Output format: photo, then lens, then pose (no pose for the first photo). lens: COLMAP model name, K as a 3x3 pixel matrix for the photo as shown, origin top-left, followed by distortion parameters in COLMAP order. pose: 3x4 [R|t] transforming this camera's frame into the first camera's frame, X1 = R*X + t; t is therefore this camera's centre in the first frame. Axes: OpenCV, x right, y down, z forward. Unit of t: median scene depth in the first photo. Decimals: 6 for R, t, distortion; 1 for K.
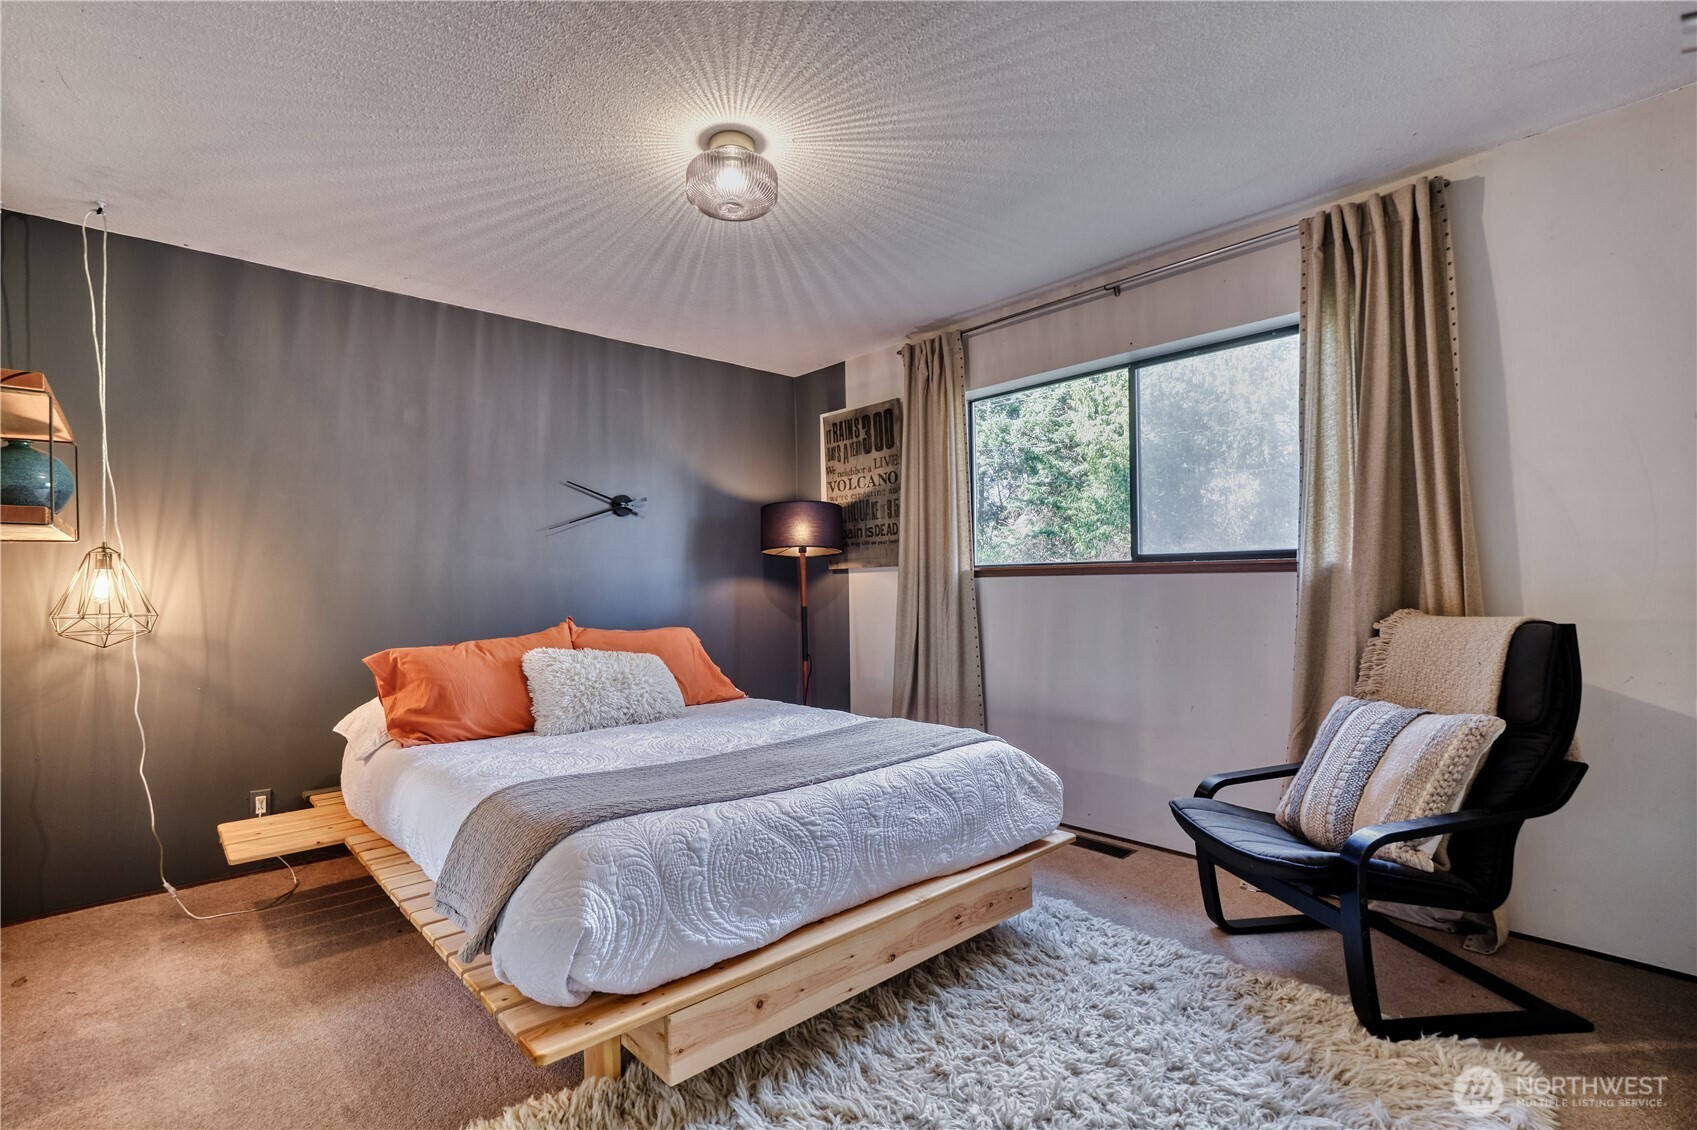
lens RADIAL K [[782.1, 0, 843.1], [0, 782.1, 570.2], [0, 0, 1]] dist [-0.010772, 0.000239]
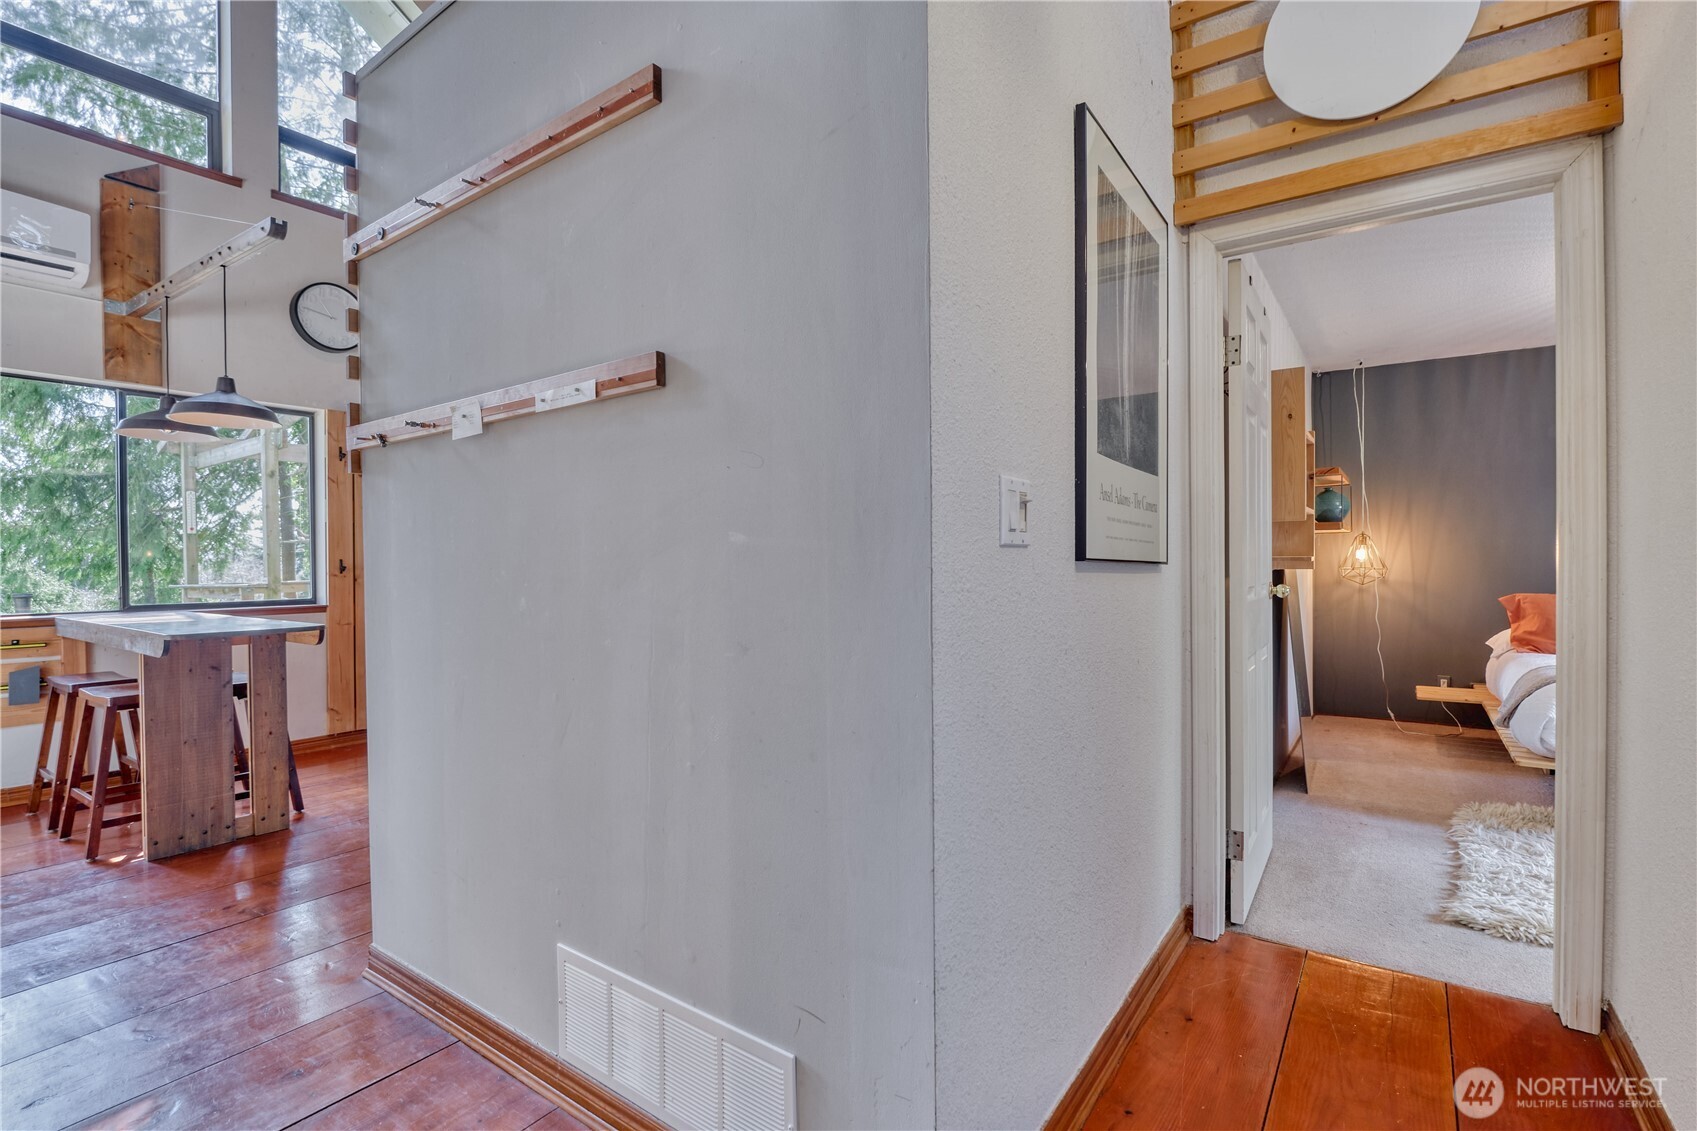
lens RADIAL K [[782.1, 0, 843.1], [0, 782.1, 570.7], [0, 0, 1]] dist [-0.010772, 0.000239]
pose [[0.212808, 0.030506, -0.976618, 0.697594], [0.016231, 0.999264, 0.034750, -0.025703], [0.976959, -0.023246, 0.212157, -0.711239]]
